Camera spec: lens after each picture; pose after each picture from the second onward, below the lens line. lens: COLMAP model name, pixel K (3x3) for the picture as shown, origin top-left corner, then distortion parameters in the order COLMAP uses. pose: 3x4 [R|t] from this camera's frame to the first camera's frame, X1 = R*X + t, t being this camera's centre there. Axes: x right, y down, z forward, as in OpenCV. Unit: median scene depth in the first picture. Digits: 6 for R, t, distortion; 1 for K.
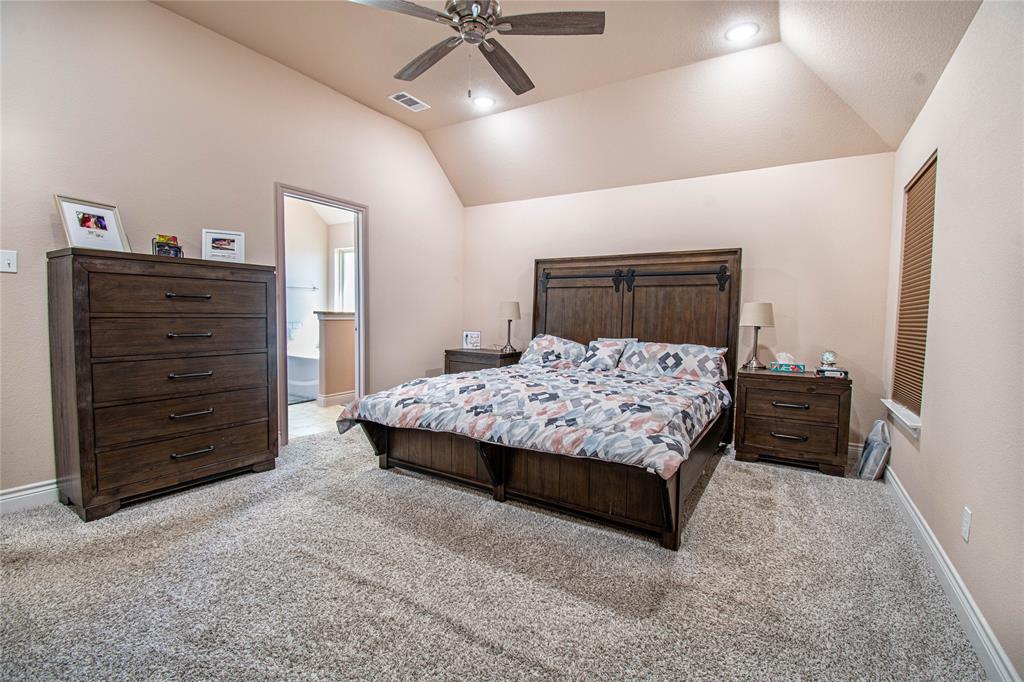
lens RADIAL K [[454.5, 0, 512.0], [0, 454.5, 341.0], [0, 0, 1]] dist [0.019832, -0.025917]
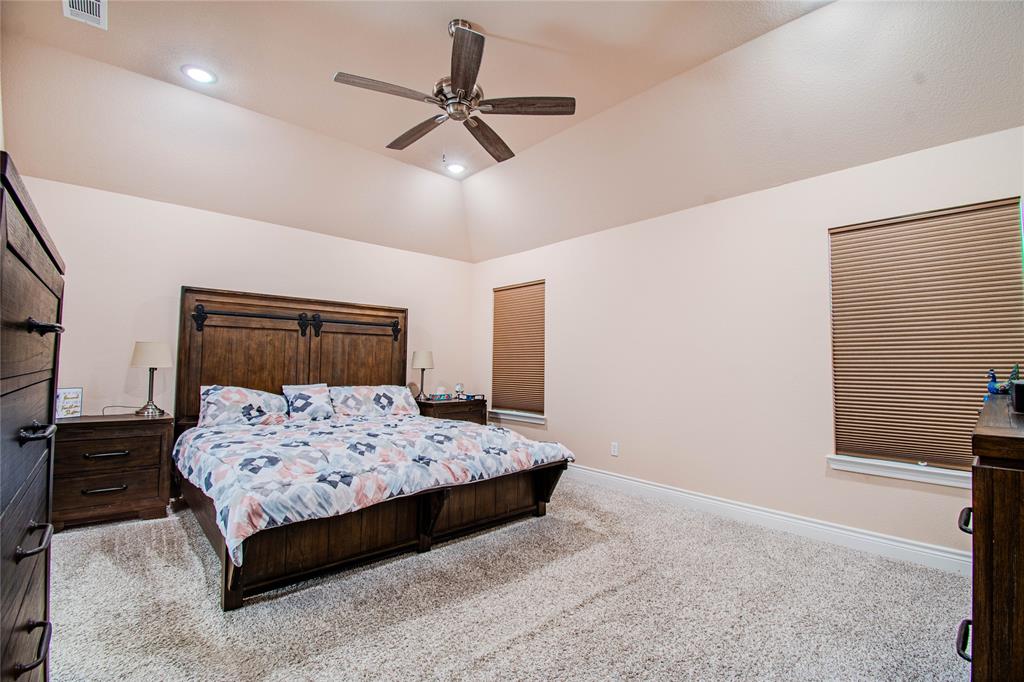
lens RADIAL K [[454.5, 0, 512.0], [0, 454.5, 341.0], [0, 0, 1]] dist [0.019832, -0.025917]
pose [[0.280463, 0.031853, 0.959336, -0.614929], [0.049339, 0.997650, -0.047550, -0.032750], [-0.958596, 0.060668, 0.278232, 0.335366]]
